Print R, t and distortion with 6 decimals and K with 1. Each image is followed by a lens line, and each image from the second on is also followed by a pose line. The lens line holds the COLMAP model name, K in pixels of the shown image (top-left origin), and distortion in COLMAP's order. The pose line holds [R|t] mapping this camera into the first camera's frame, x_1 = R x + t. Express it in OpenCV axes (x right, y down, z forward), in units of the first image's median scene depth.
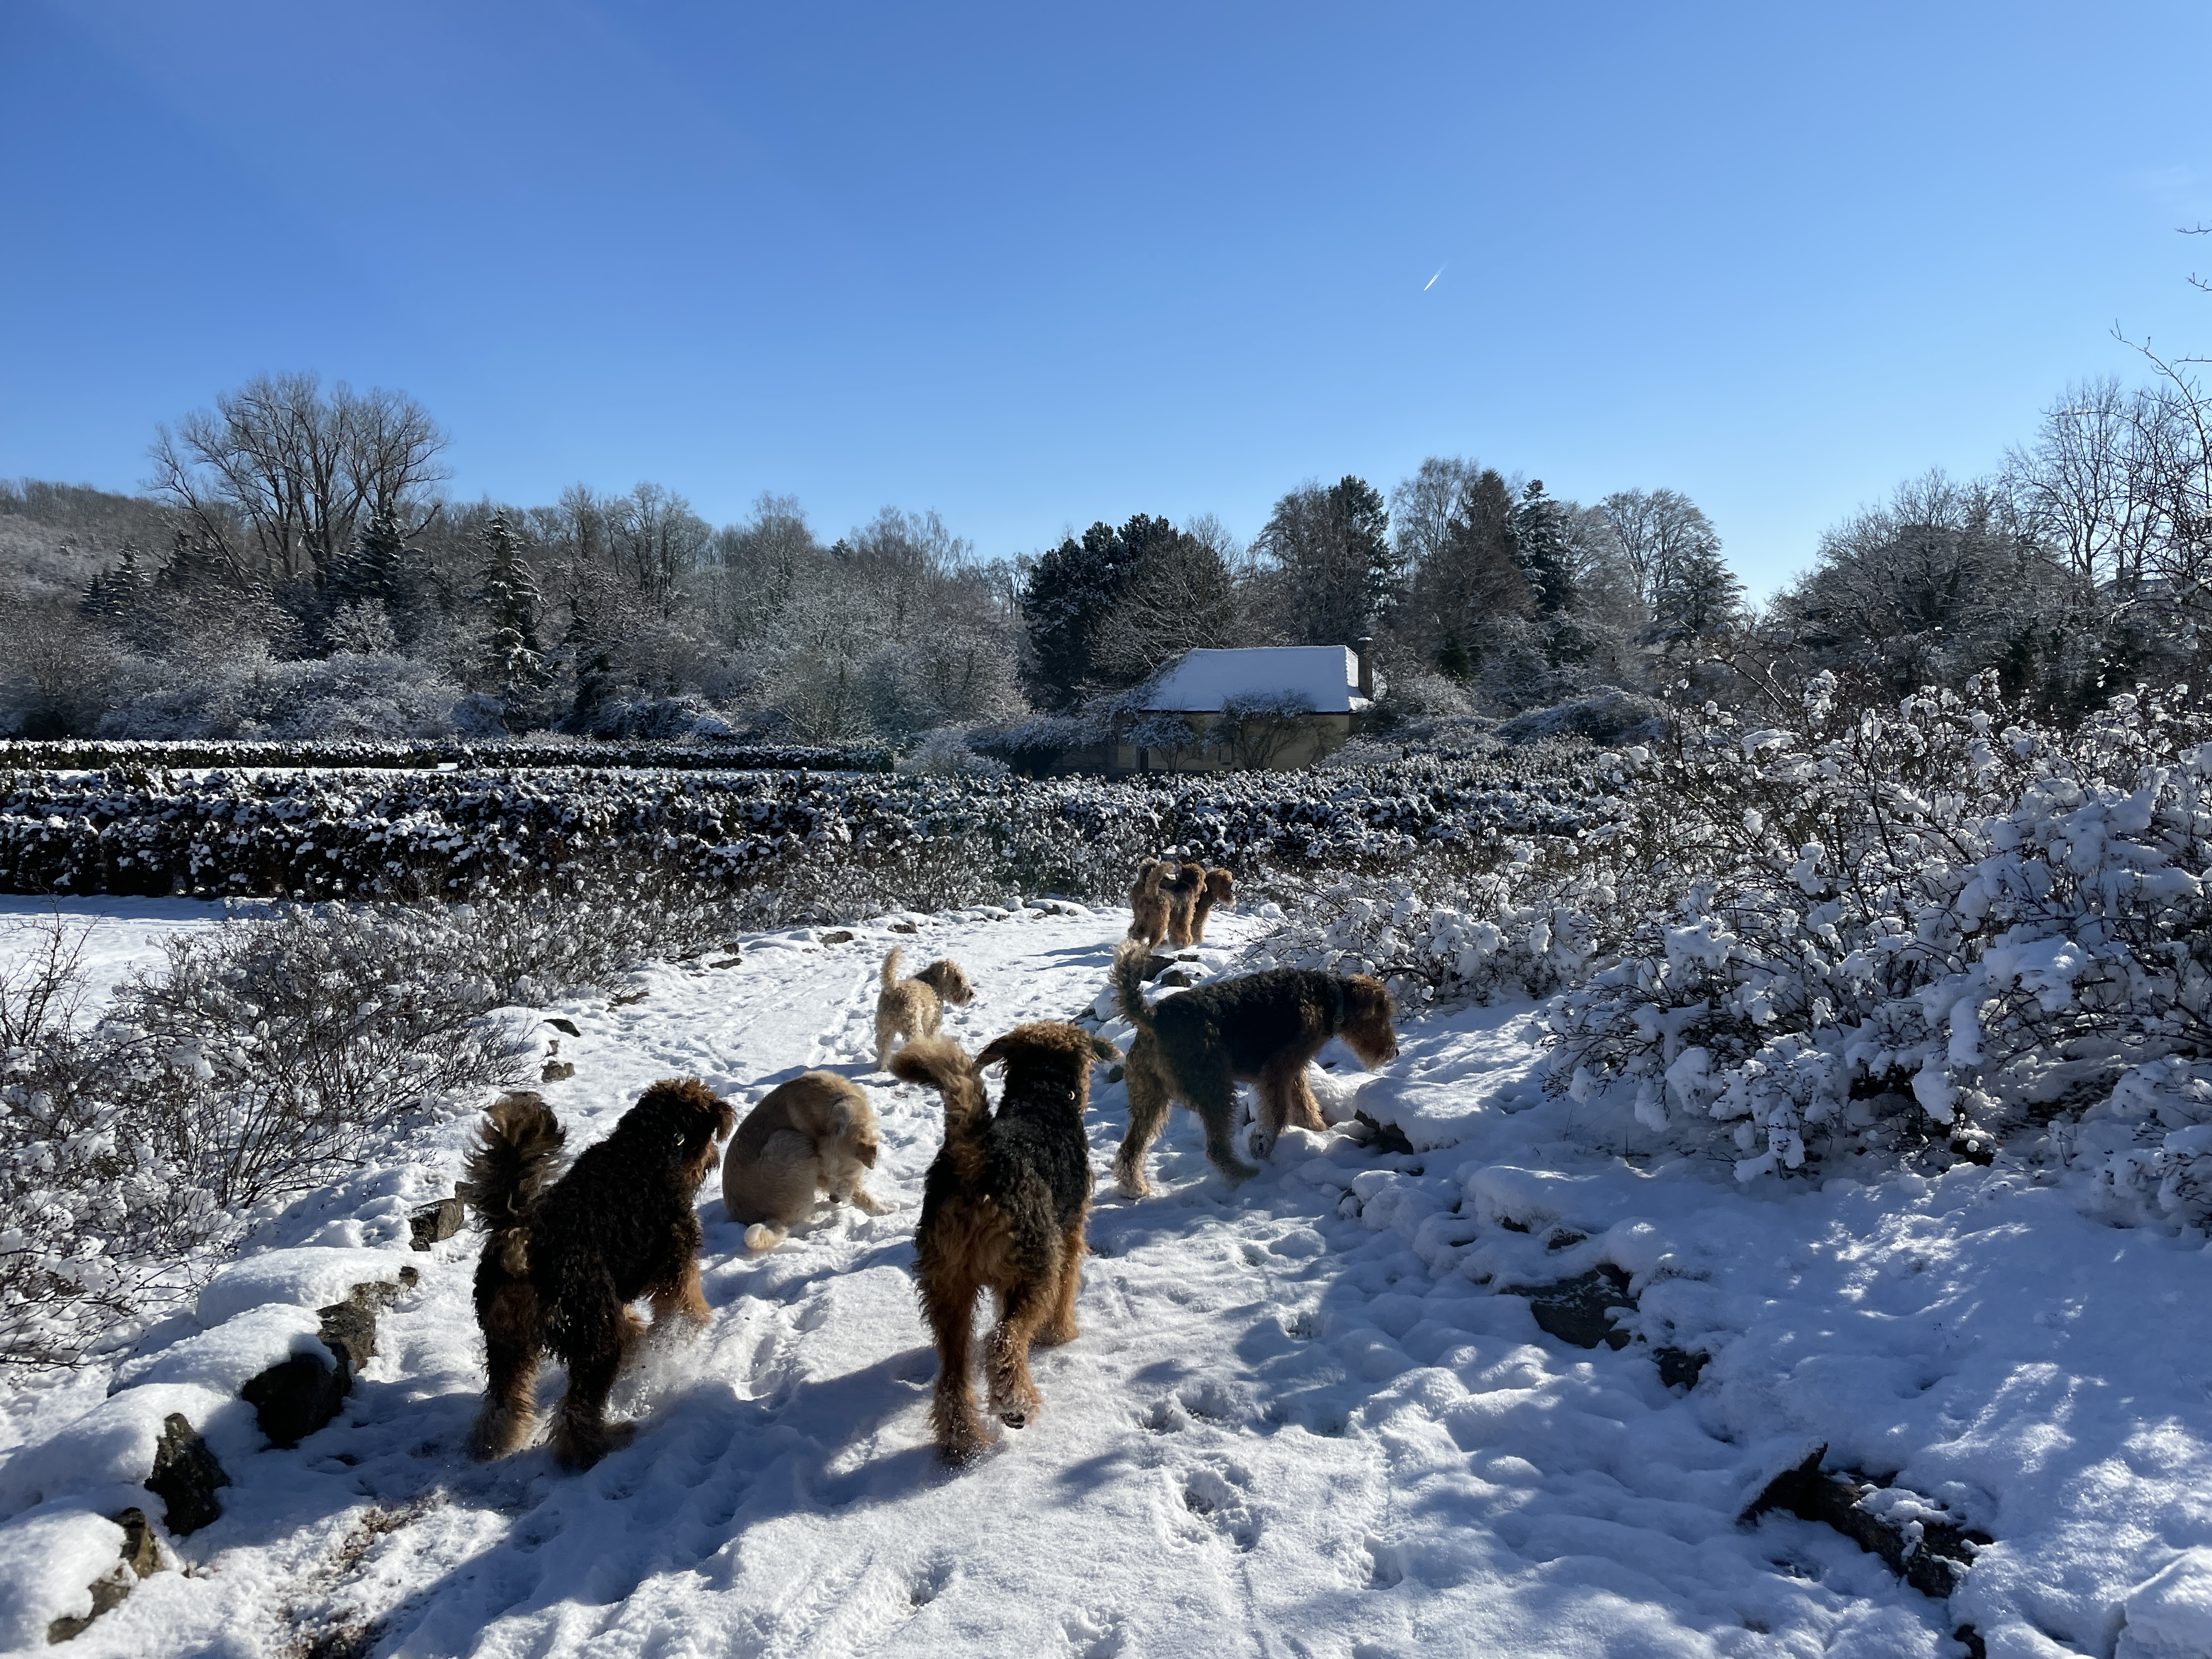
lens RADIAL K [[1677.4, 0, 1106.0], [0, 1677.4, 829.5], [0, 0, 1]] dist [0.089735, -0.129426]
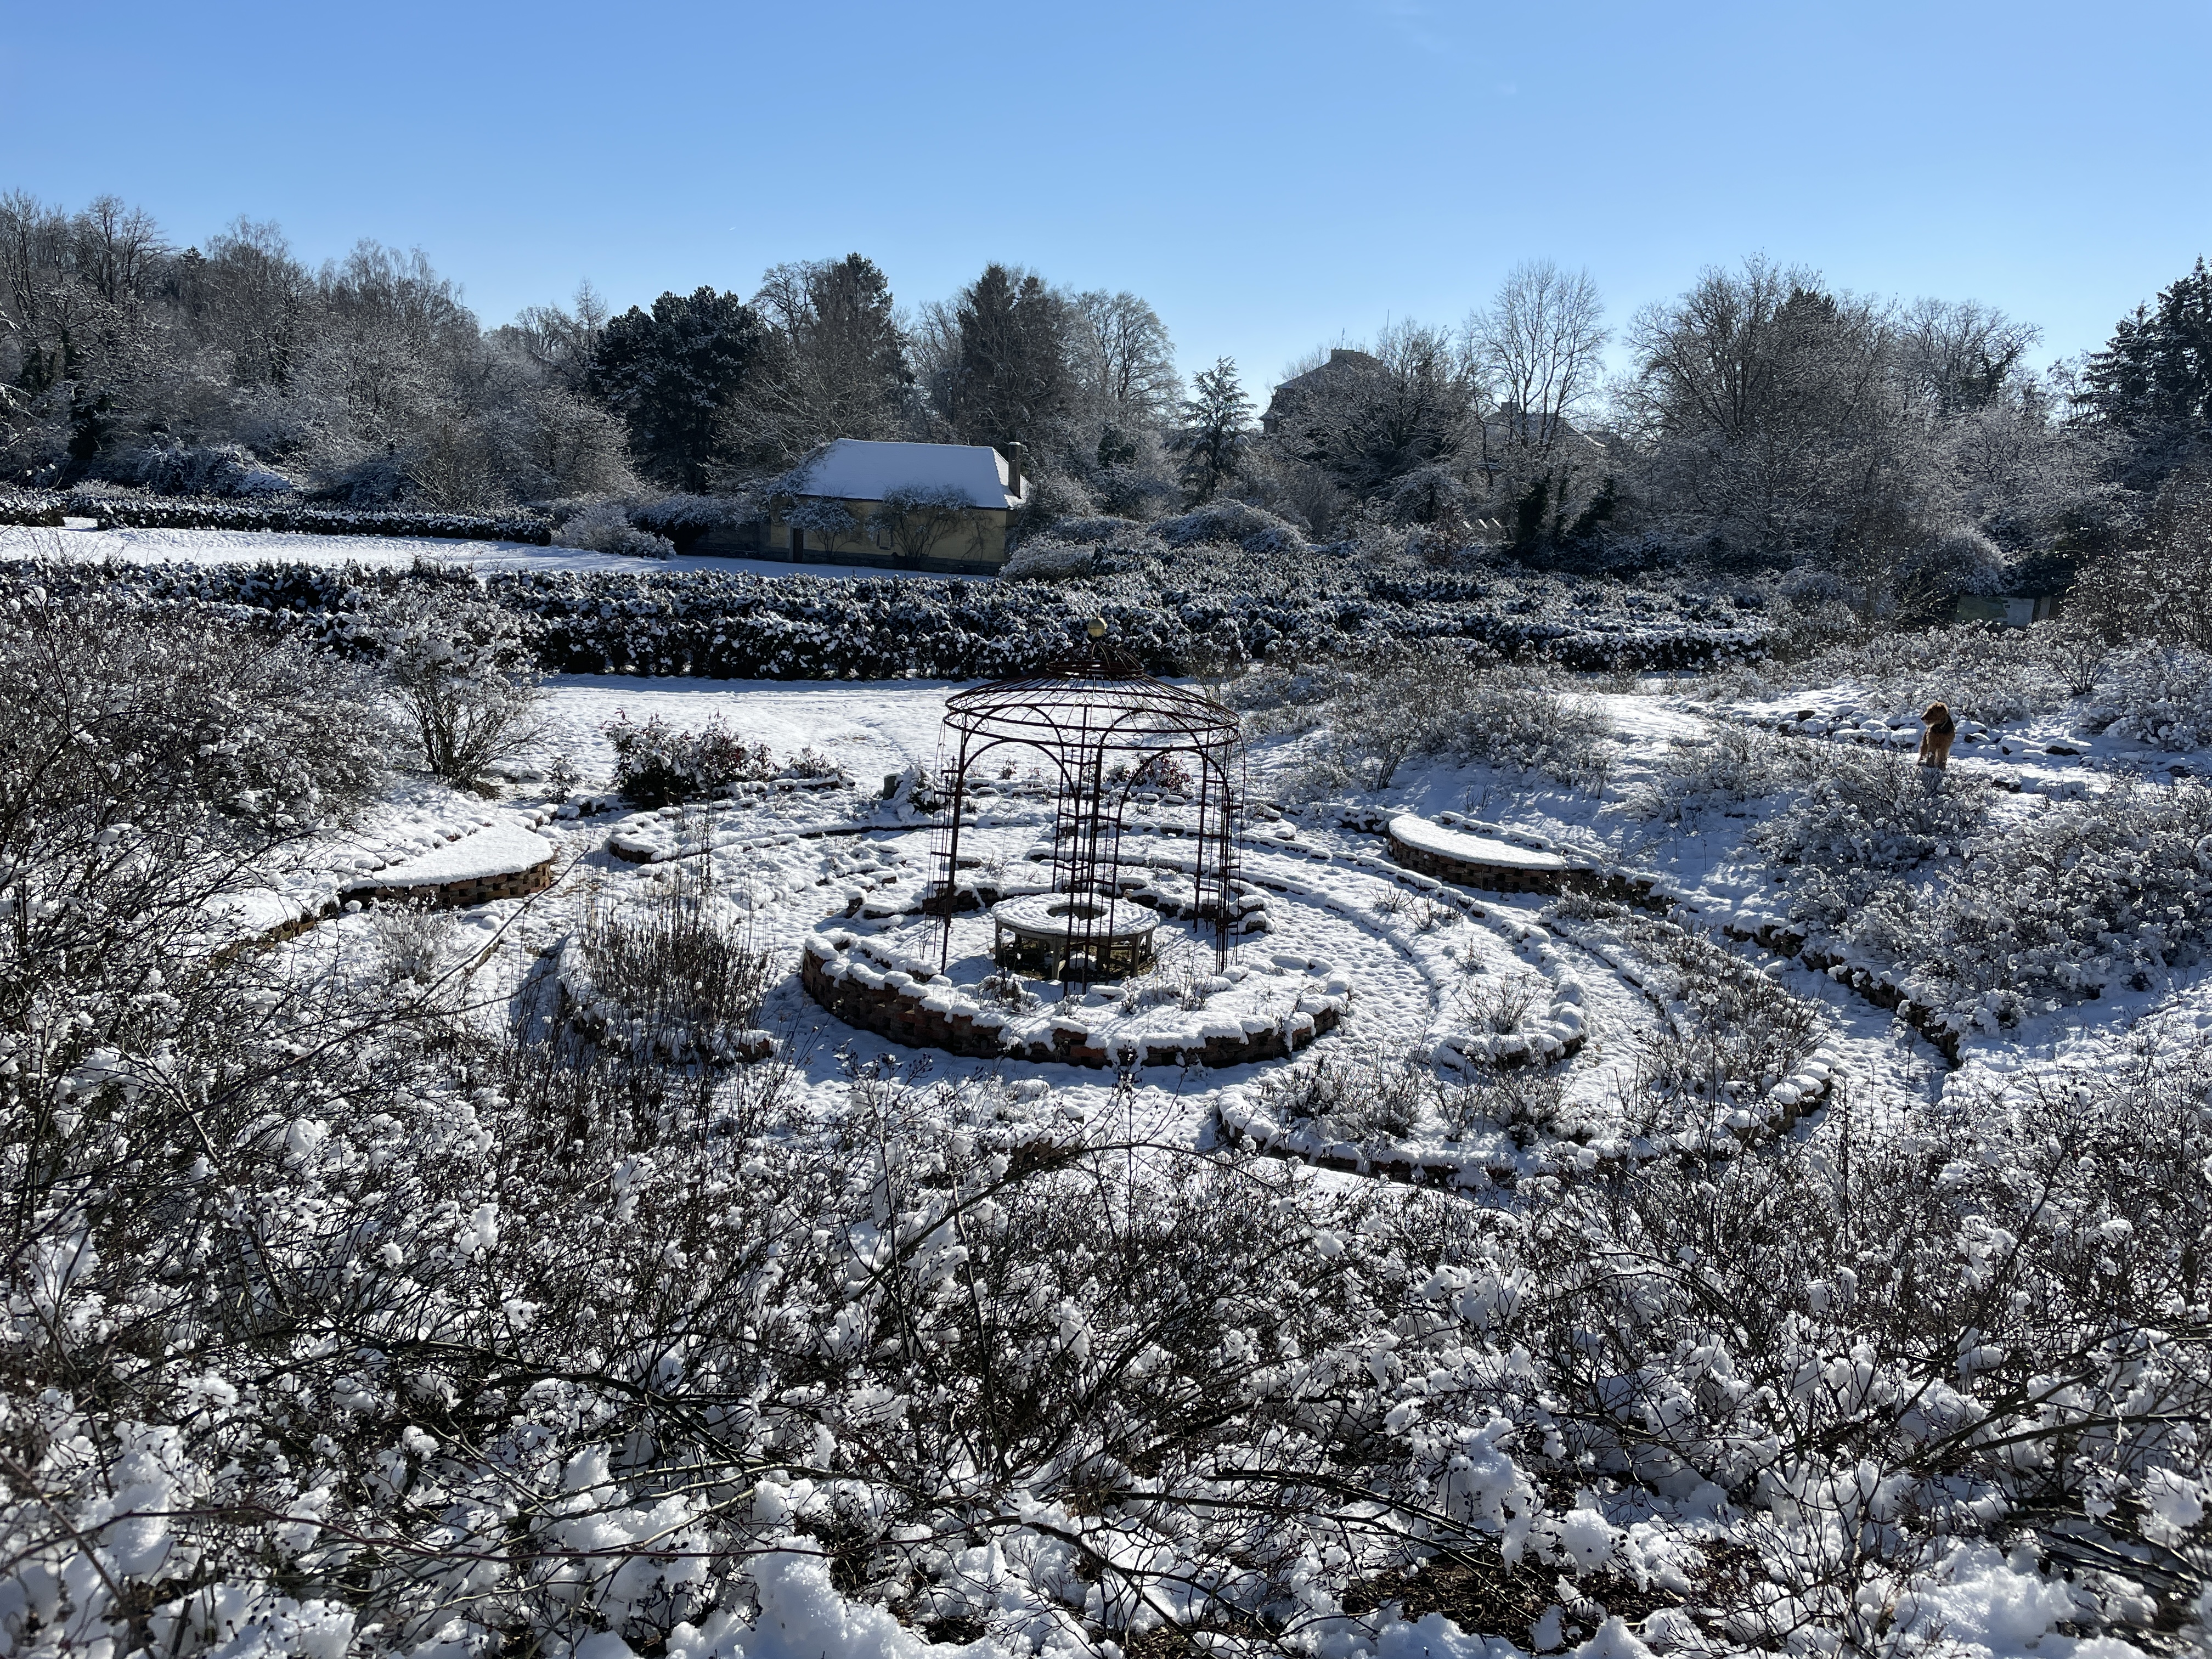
lens RADIAL K [[1677.4, 0, 1106.0], [0, 1677.4, 829.5], [0, 0, 1]] dist [0.089735, -0.129426]
pose [[0.931241, -0.031306, 0.363056, -0.140068], [-0.019566, 0.990570, 0.135602, -0.005797], [-0.363878, -0.133382, 0.921847, -0.081084]]
